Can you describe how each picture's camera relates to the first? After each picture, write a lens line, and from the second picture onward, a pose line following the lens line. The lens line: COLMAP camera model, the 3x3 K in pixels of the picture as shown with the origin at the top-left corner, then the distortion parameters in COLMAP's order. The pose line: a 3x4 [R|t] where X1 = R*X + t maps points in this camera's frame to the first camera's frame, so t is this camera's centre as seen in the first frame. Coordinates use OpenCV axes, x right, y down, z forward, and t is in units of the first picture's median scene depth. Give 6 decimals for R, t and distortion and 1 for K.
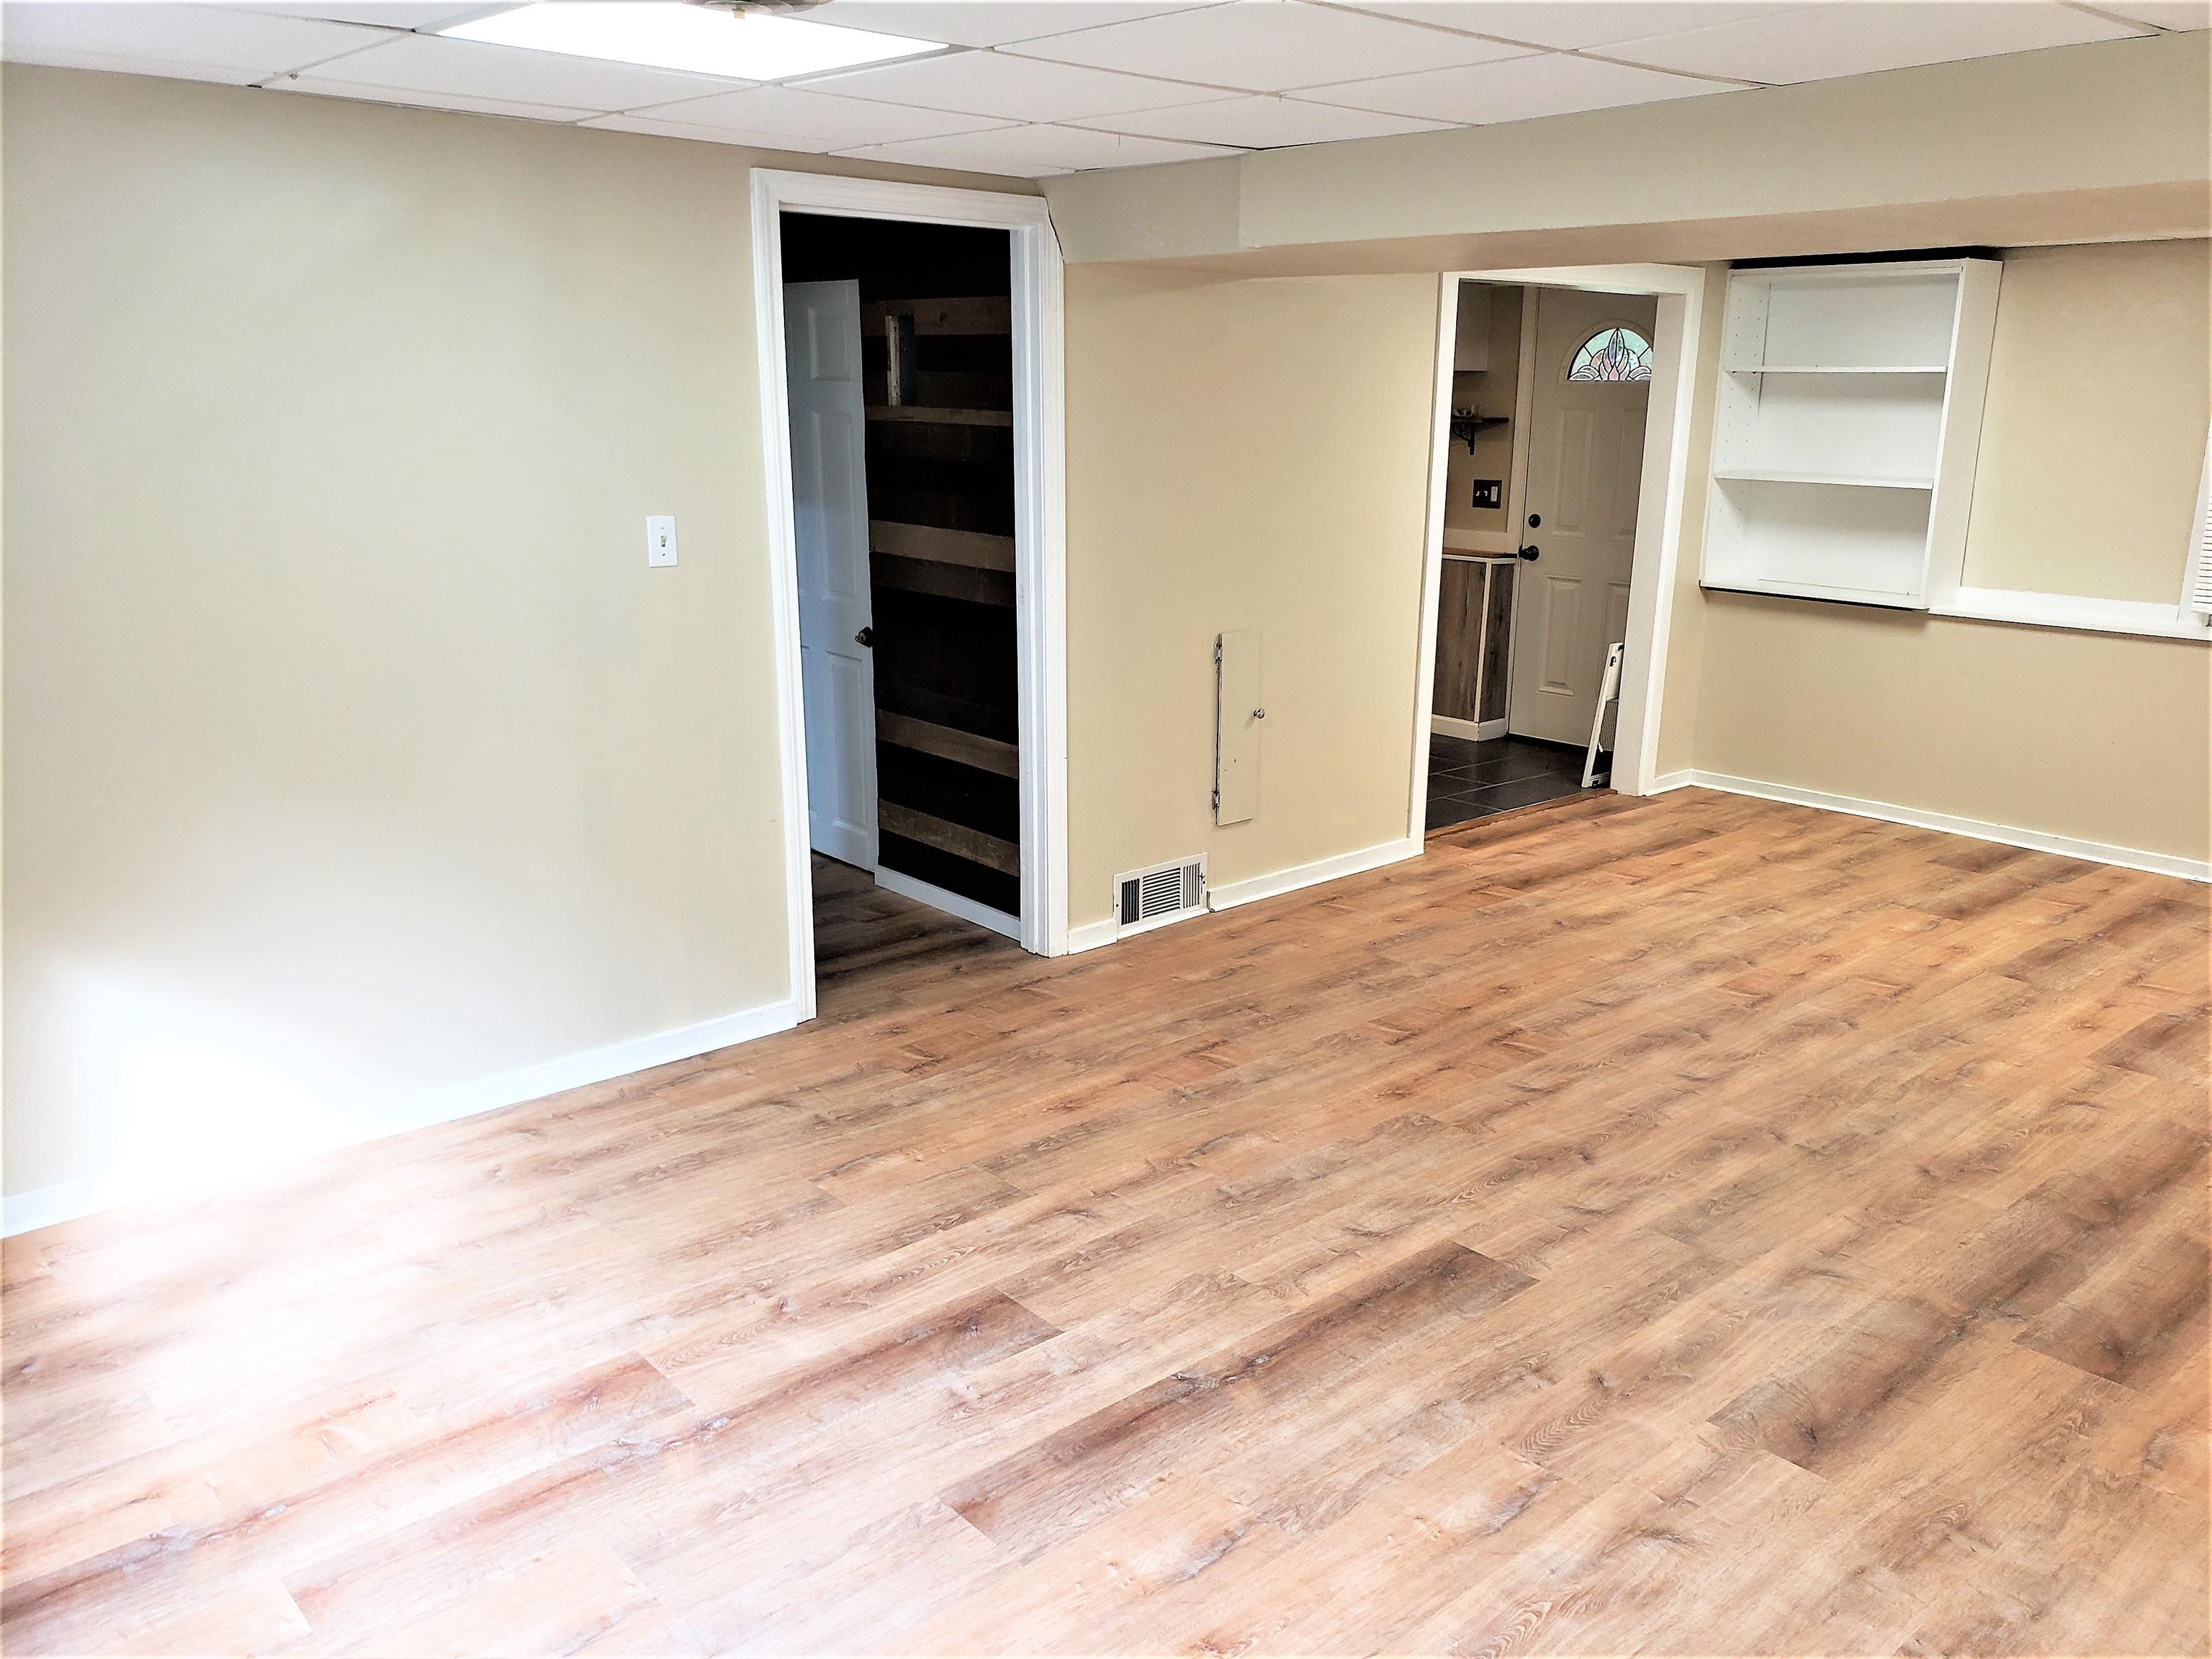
lens RADIAL K [[1726.7, 0, 1147.5], [0, 1726.7, 843.5], [0, 0, 1]] dist [0.030677, -0.010801]
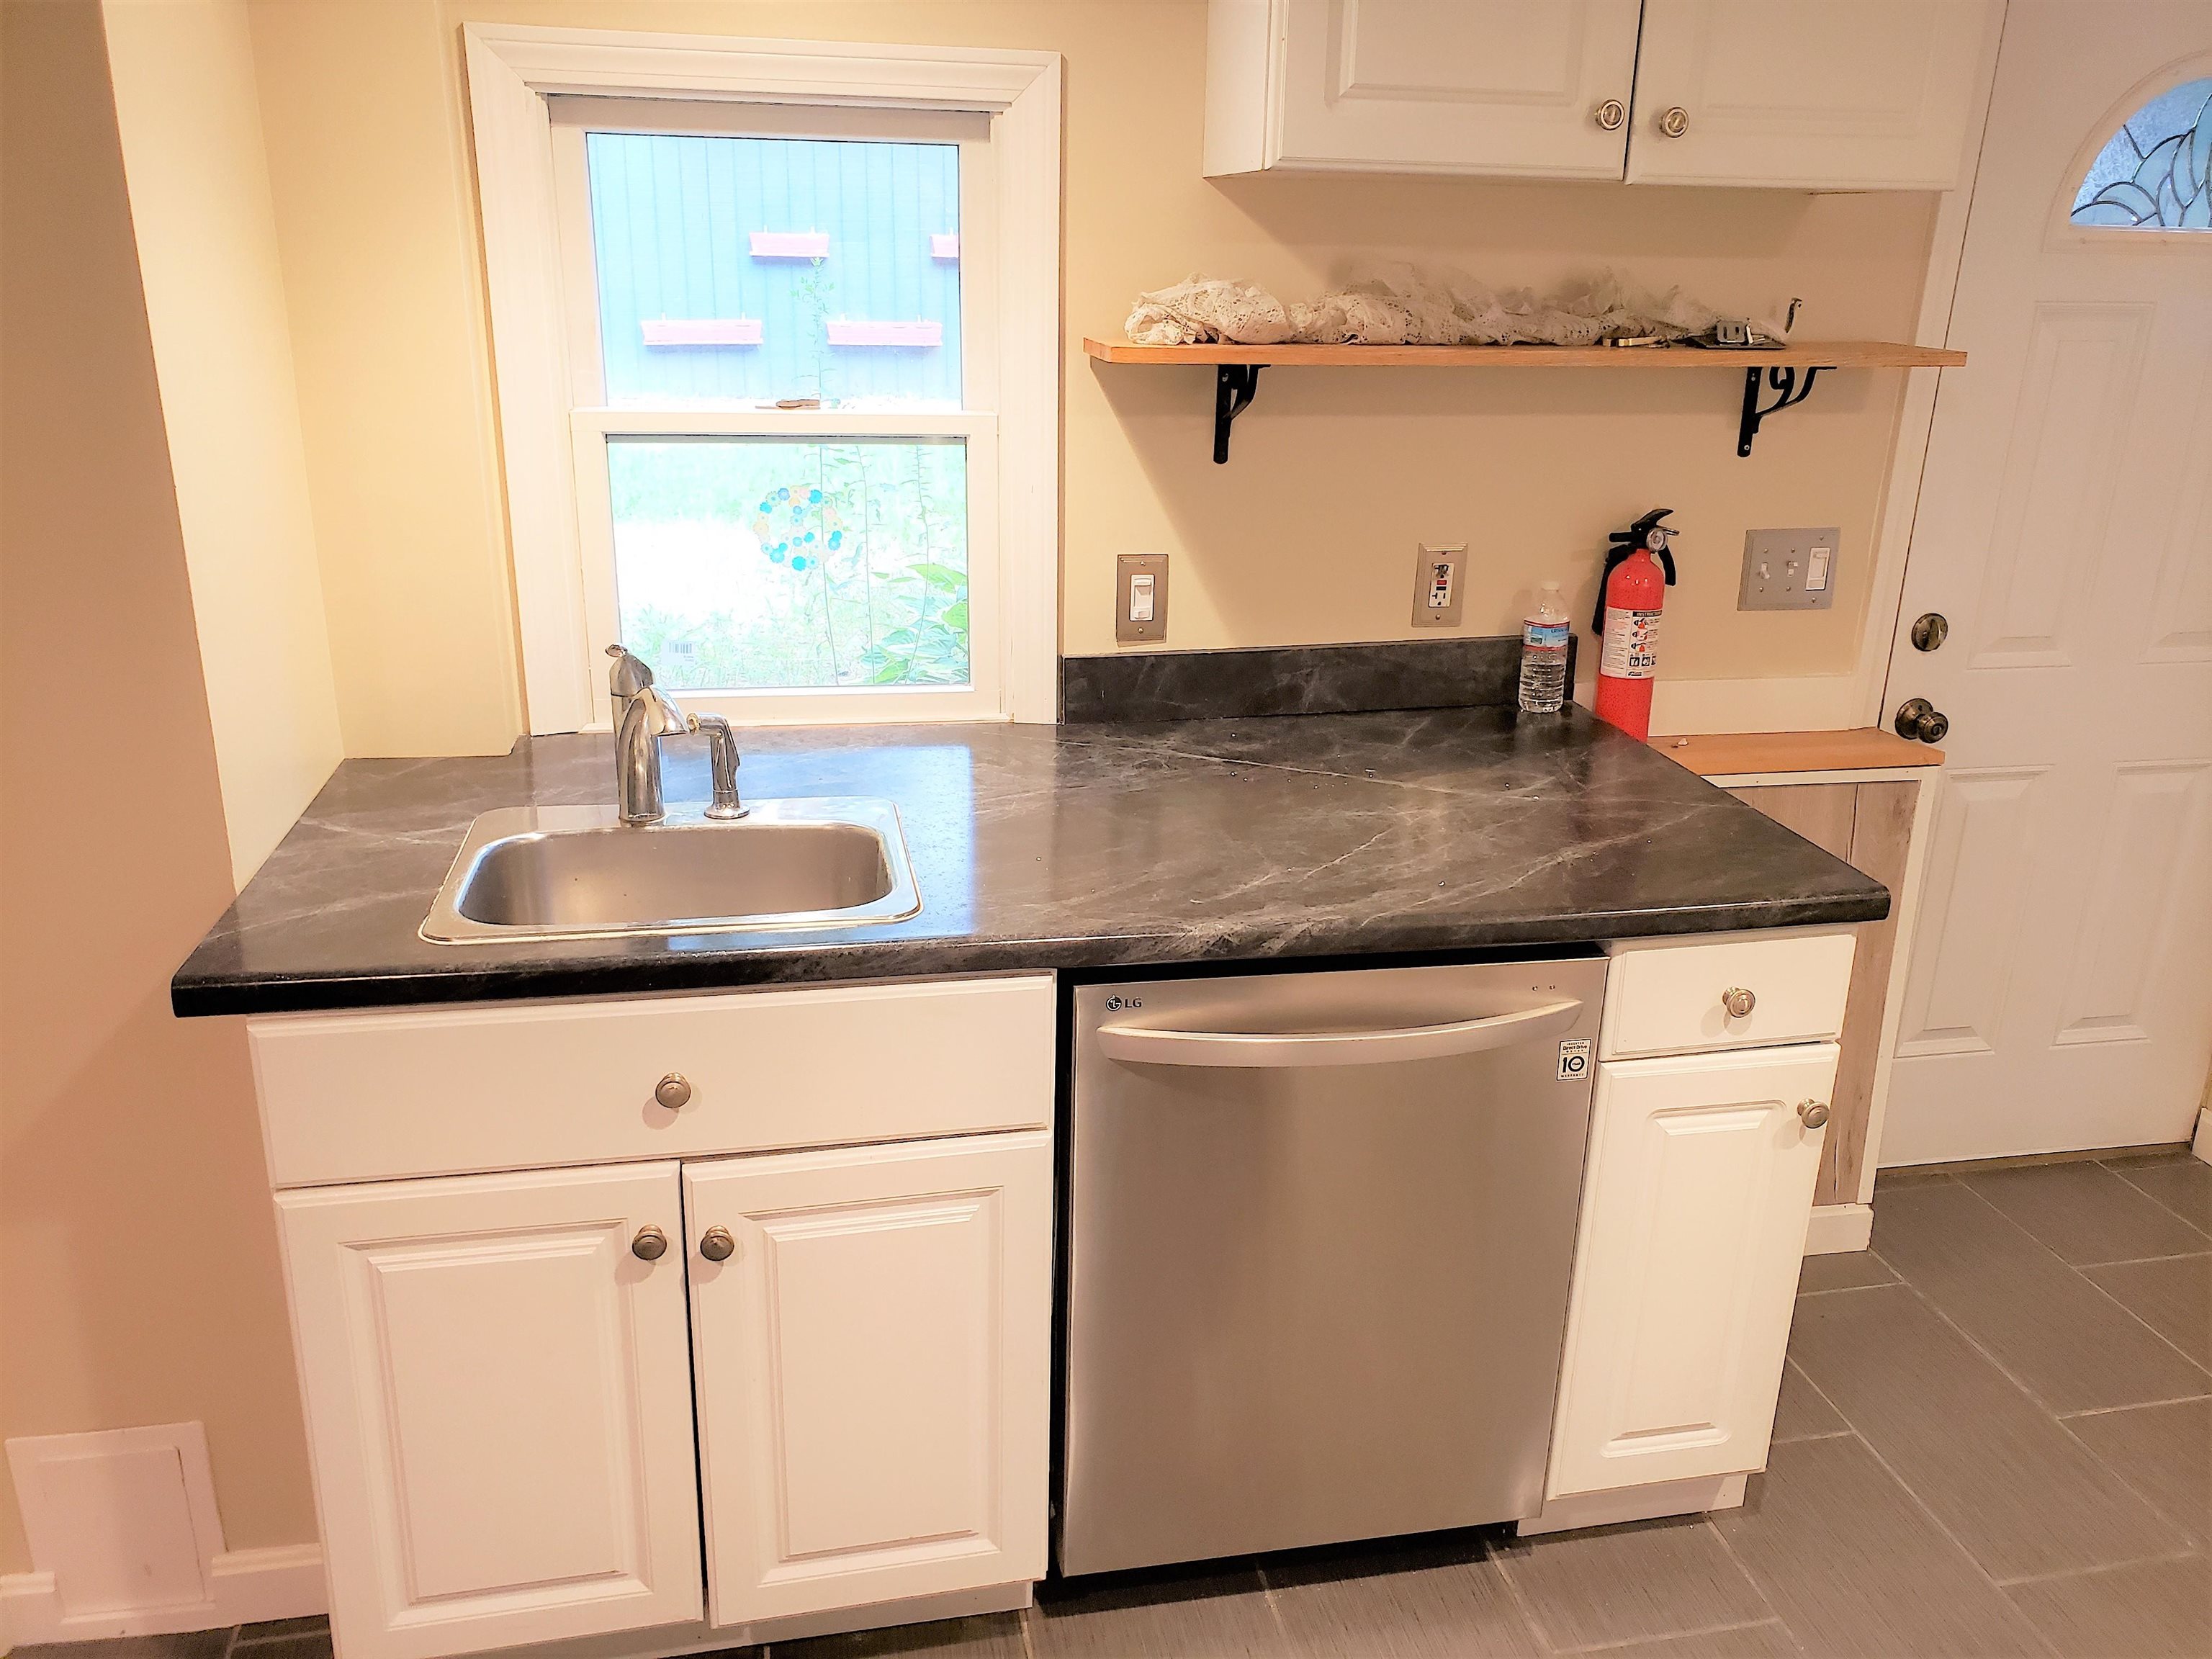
lens RADIAL K [[1726.7, 0, 1091.0], [0, 1726.7, 824.0], [0, 0, 1]] dist [0.030677, -0.010801]
pose [[0.511314, -0.285041, 0.810746, -0.289001], [0.205729, 0.956561, 0.206558, -0.460674], [-0.834406, 0.061178, 0.547744, 1.702214]]
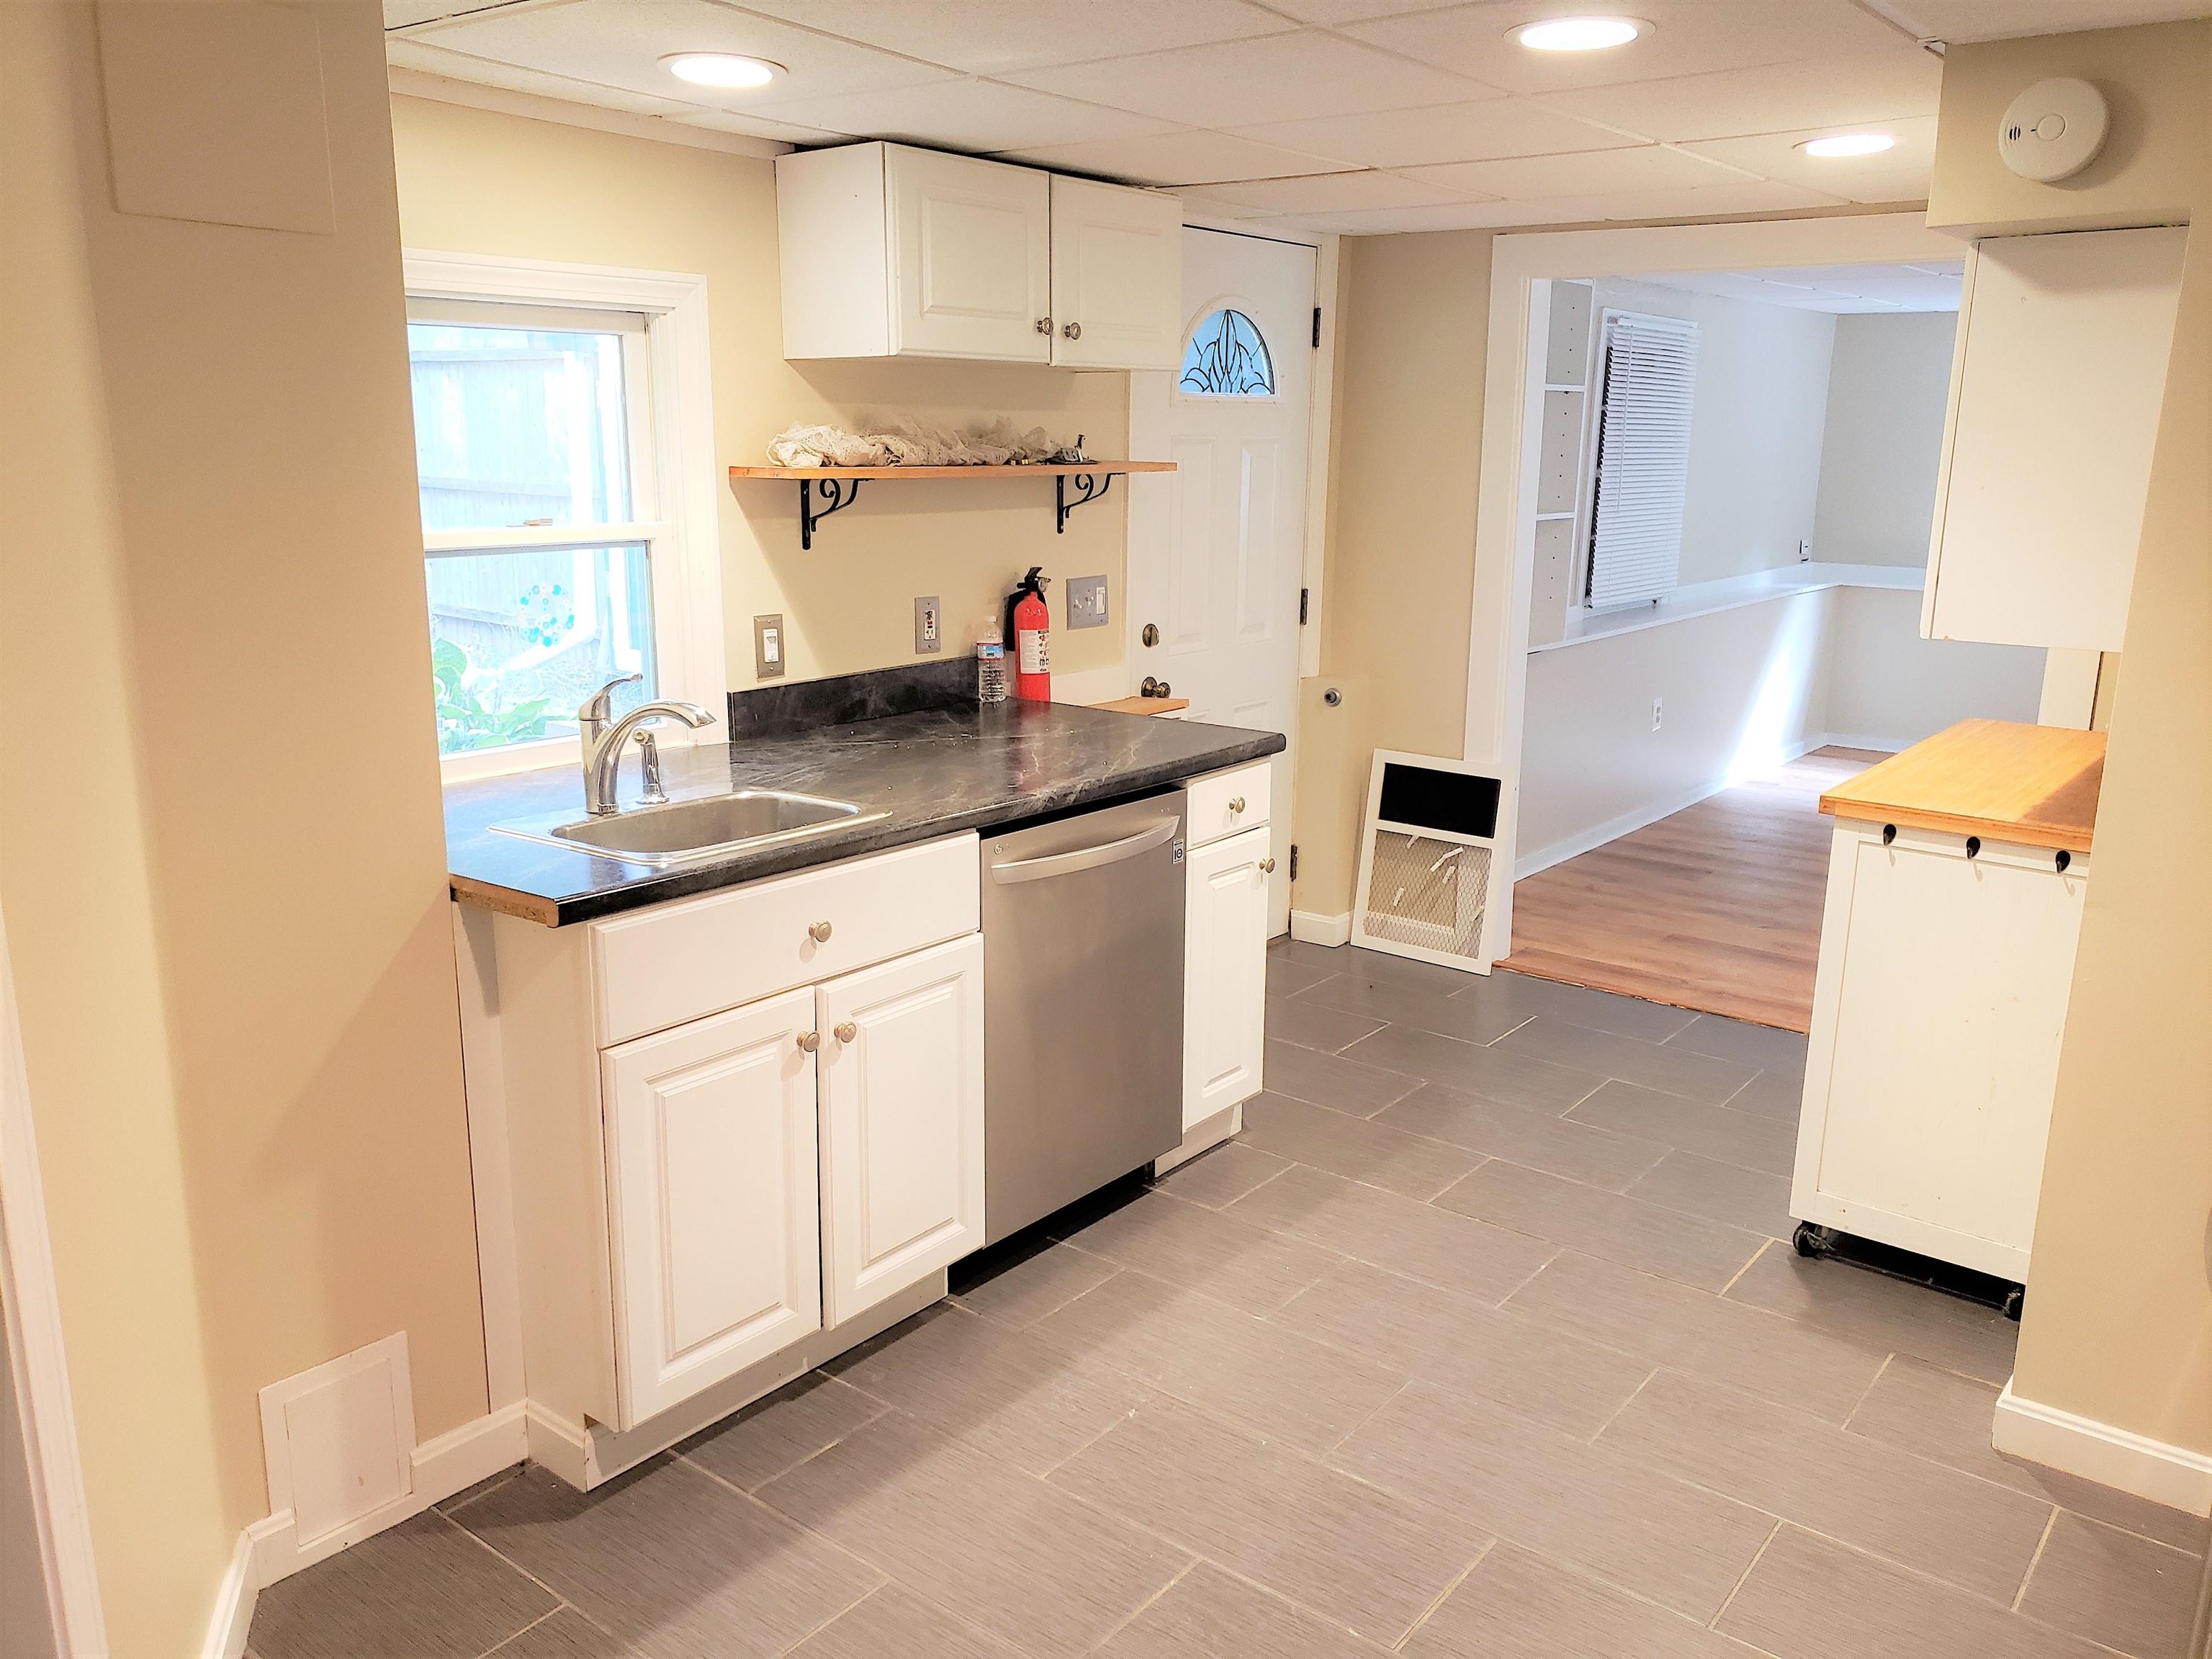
lens RADIAL K [[1726.7, 0, 1116.7], [0, 1726.7, 830.0], [0, 0, 1]] dist [0.030677, -0.010801]
pose [[-0.167108, -0.240278, 0.956212, -0.616093], [0.238970, 0.931059, 0.275721, -0.515032], [-0.956540, 0.274581, -0.098168, 1.943637]]
